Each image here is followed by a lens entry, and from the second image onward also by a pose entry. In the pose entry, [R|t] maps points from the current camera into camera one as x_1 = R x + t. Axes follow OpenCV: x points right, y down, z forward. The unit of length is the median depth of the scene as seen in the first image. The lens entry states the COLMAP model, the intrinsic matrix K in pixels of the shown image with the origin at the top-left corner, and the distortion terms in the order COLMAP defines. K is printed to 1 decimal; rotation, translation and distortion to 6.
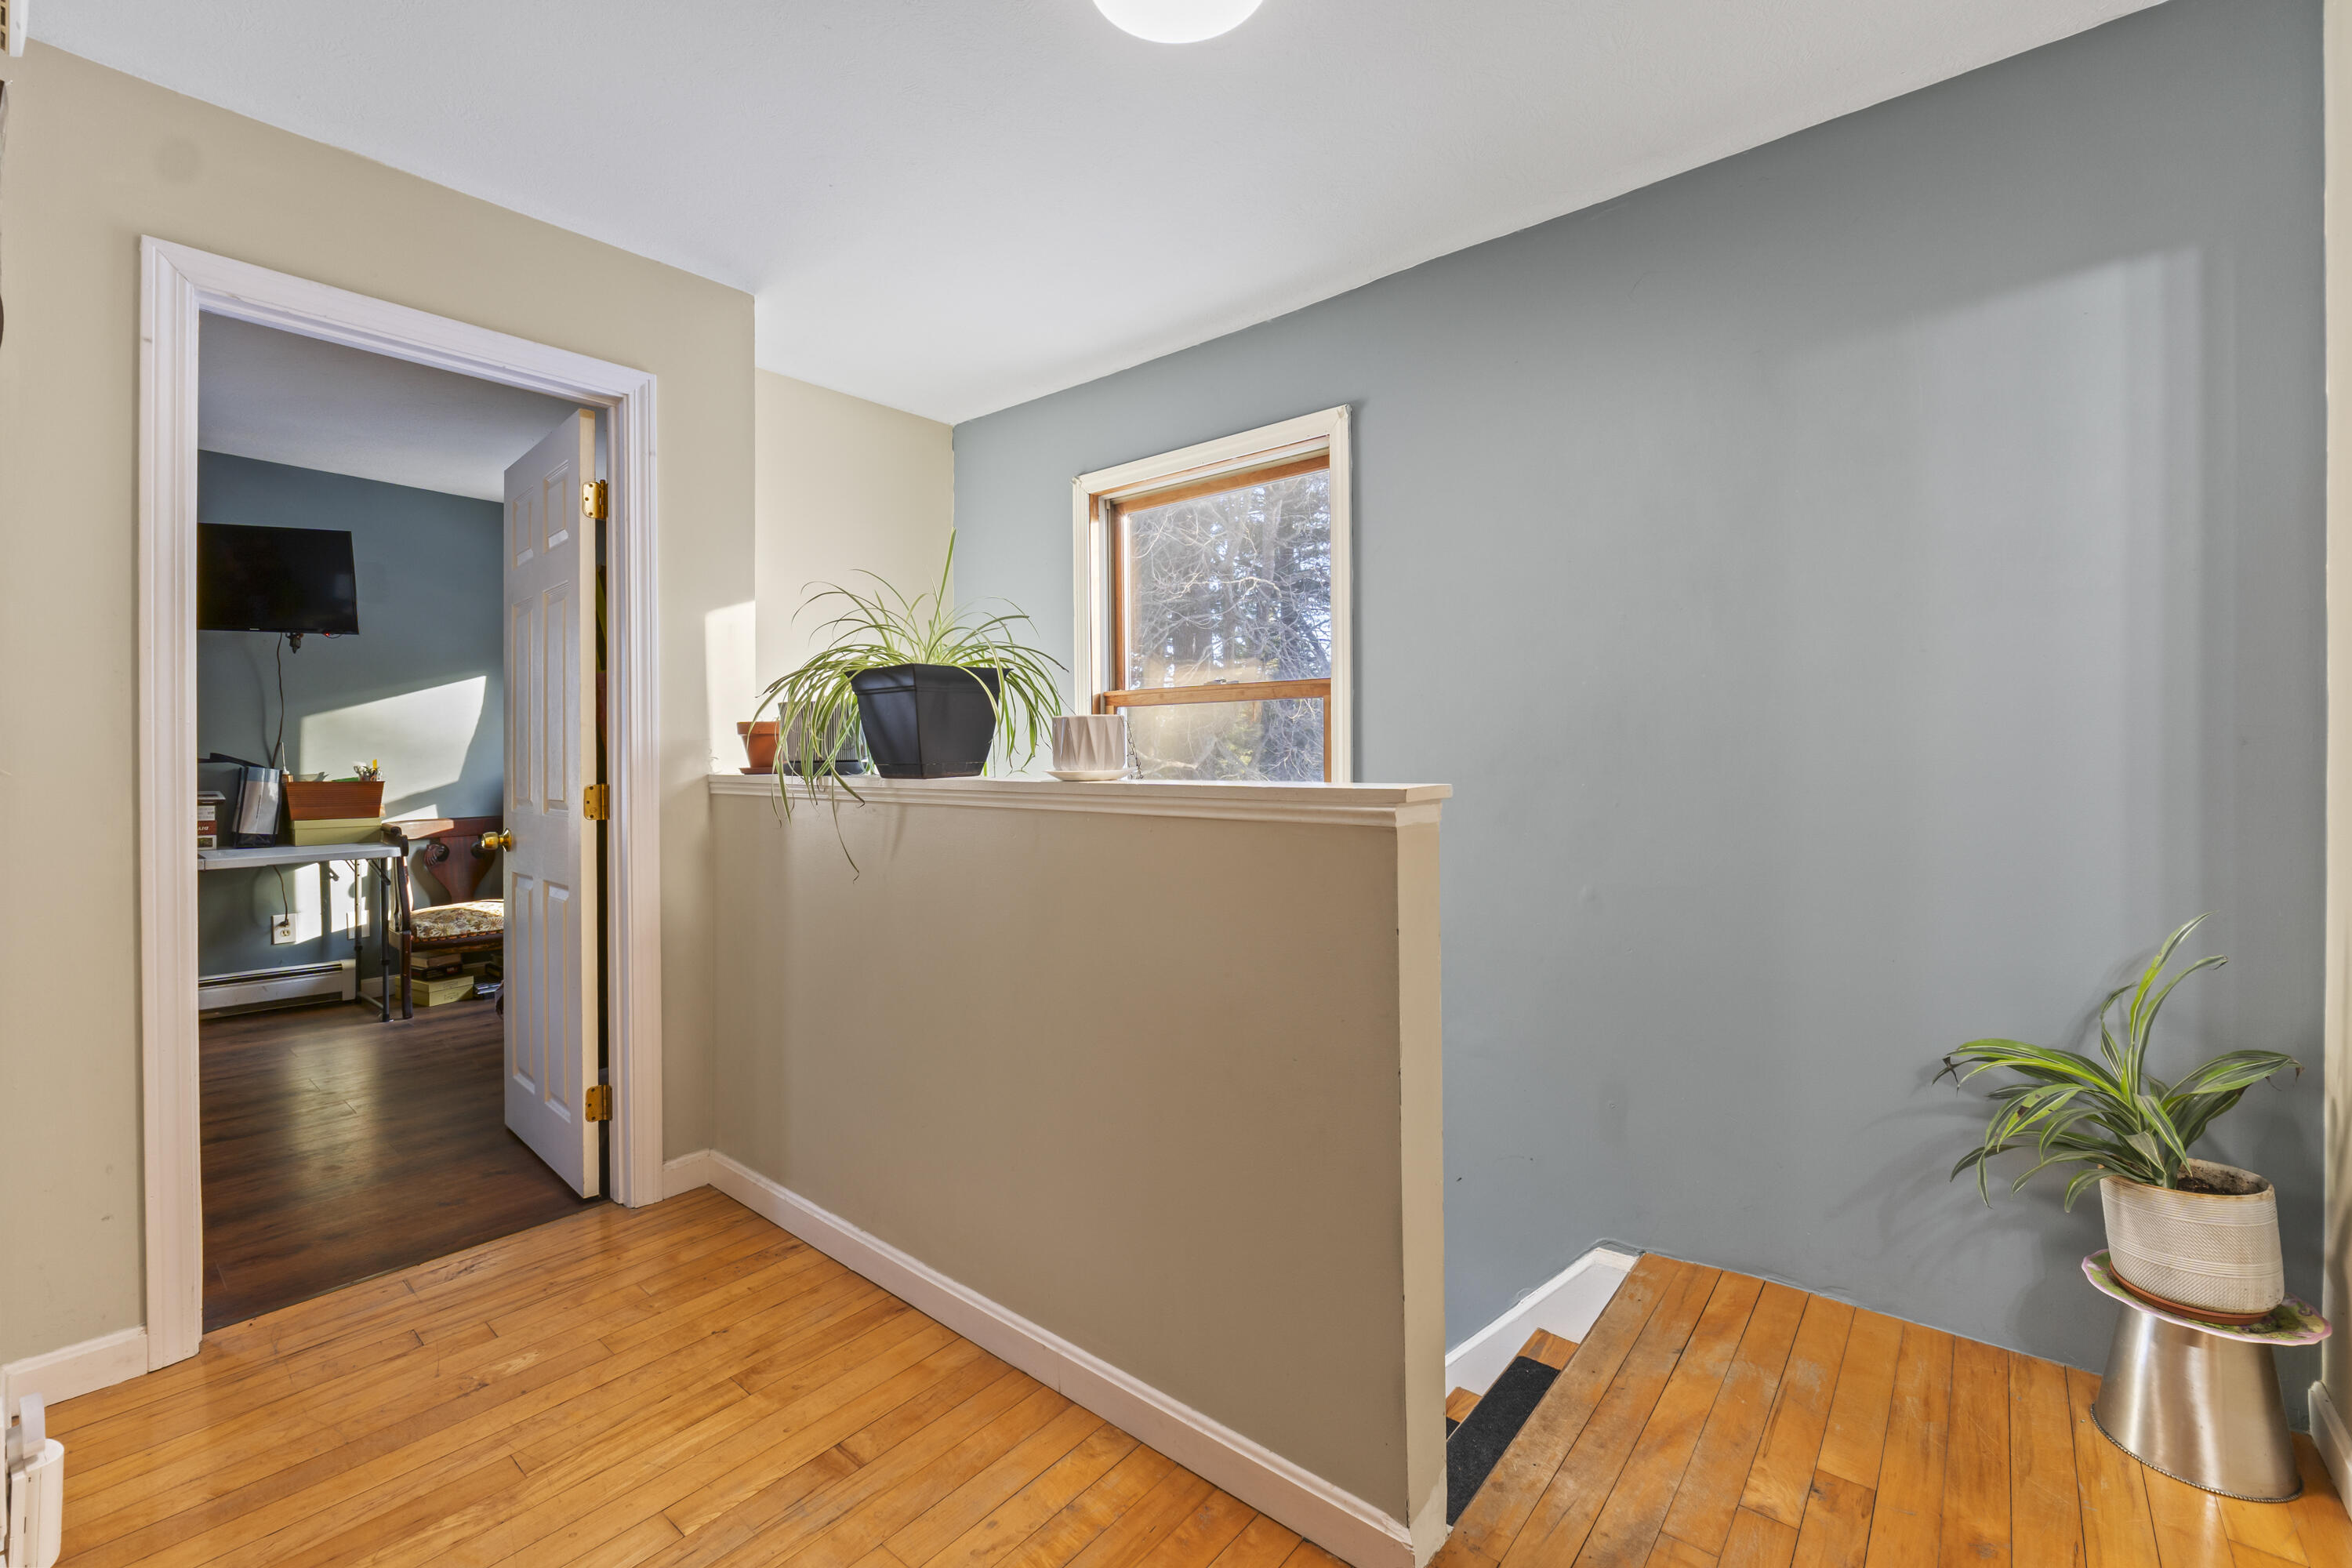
lens RADIAL K [[987.8, 0, 1177.1], [0, 987.8, 768.2], [0, 0, 1]] dist [-0.003023, -0.000009]
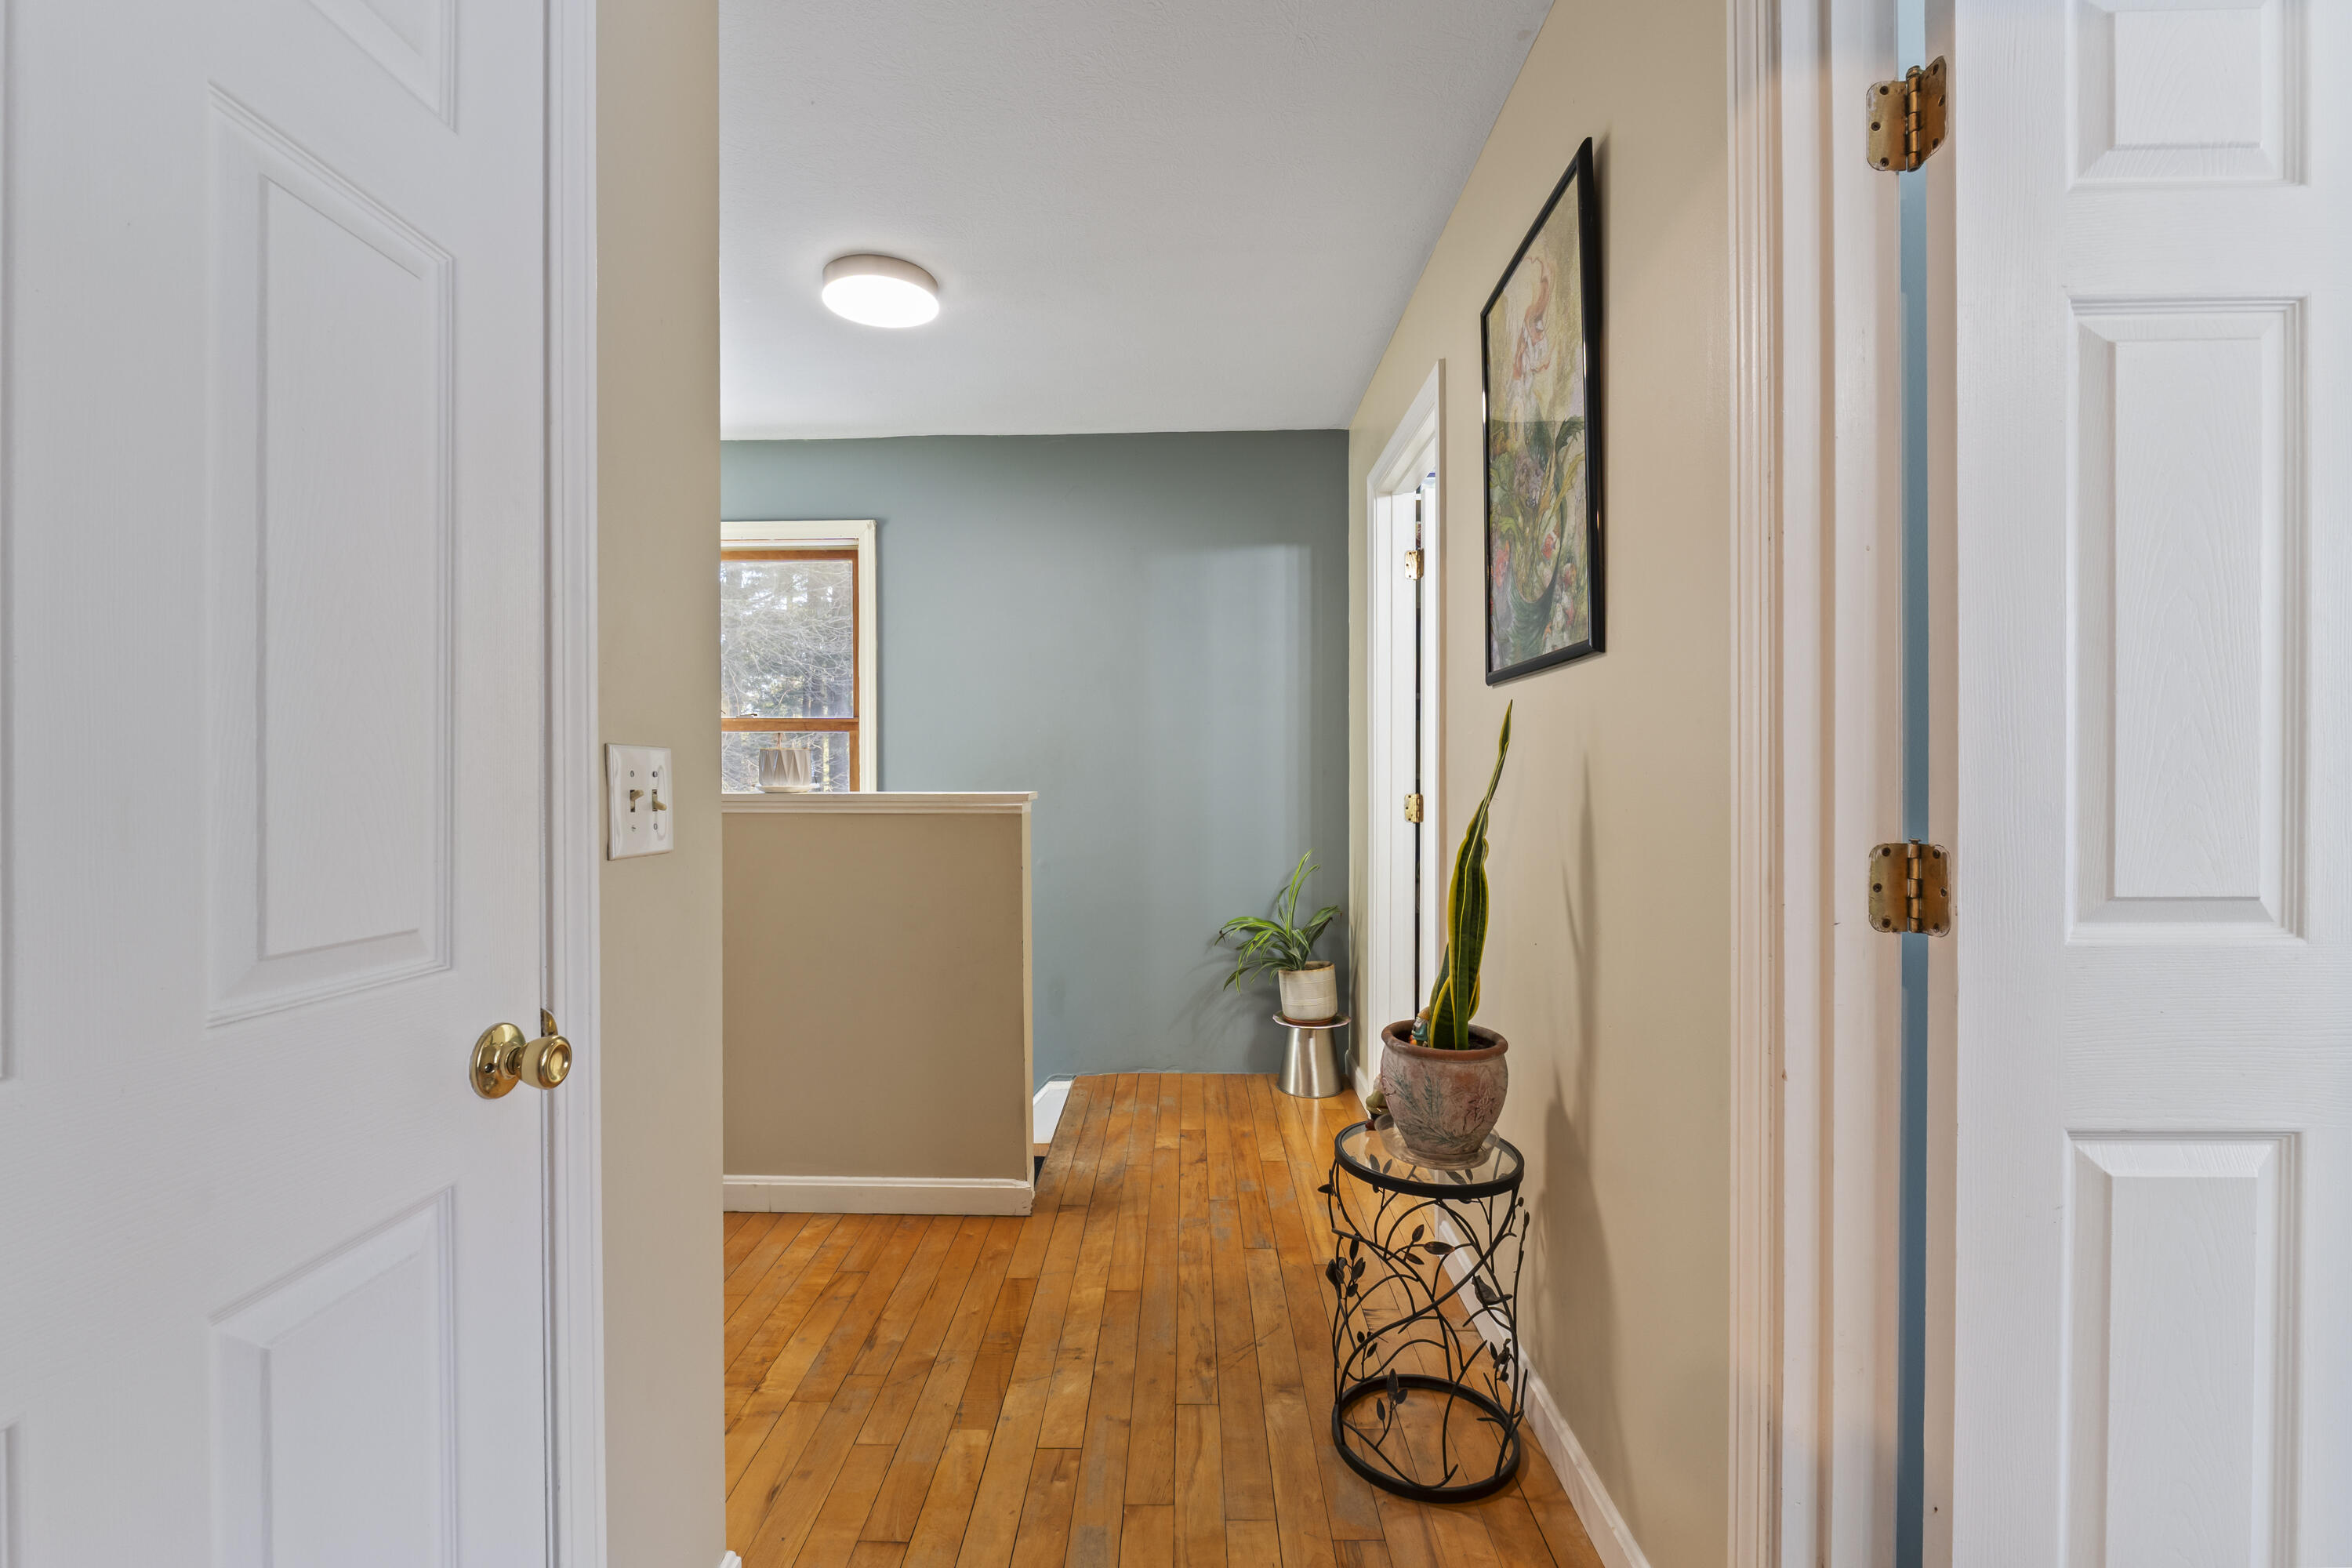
lens RADIAL K [[987.8, 0, 1173.4], [0, 987.8, 782.6], [0, 0, 1]] dist [-0.003023, -0.000009]
pose [[0.779614, -0.001045, 0.626260, -0.582318], [0.003178, 0.999992, -0.002288, 0.003593], [-0.626253, 0.003774, 0.779611, -0.528304]]
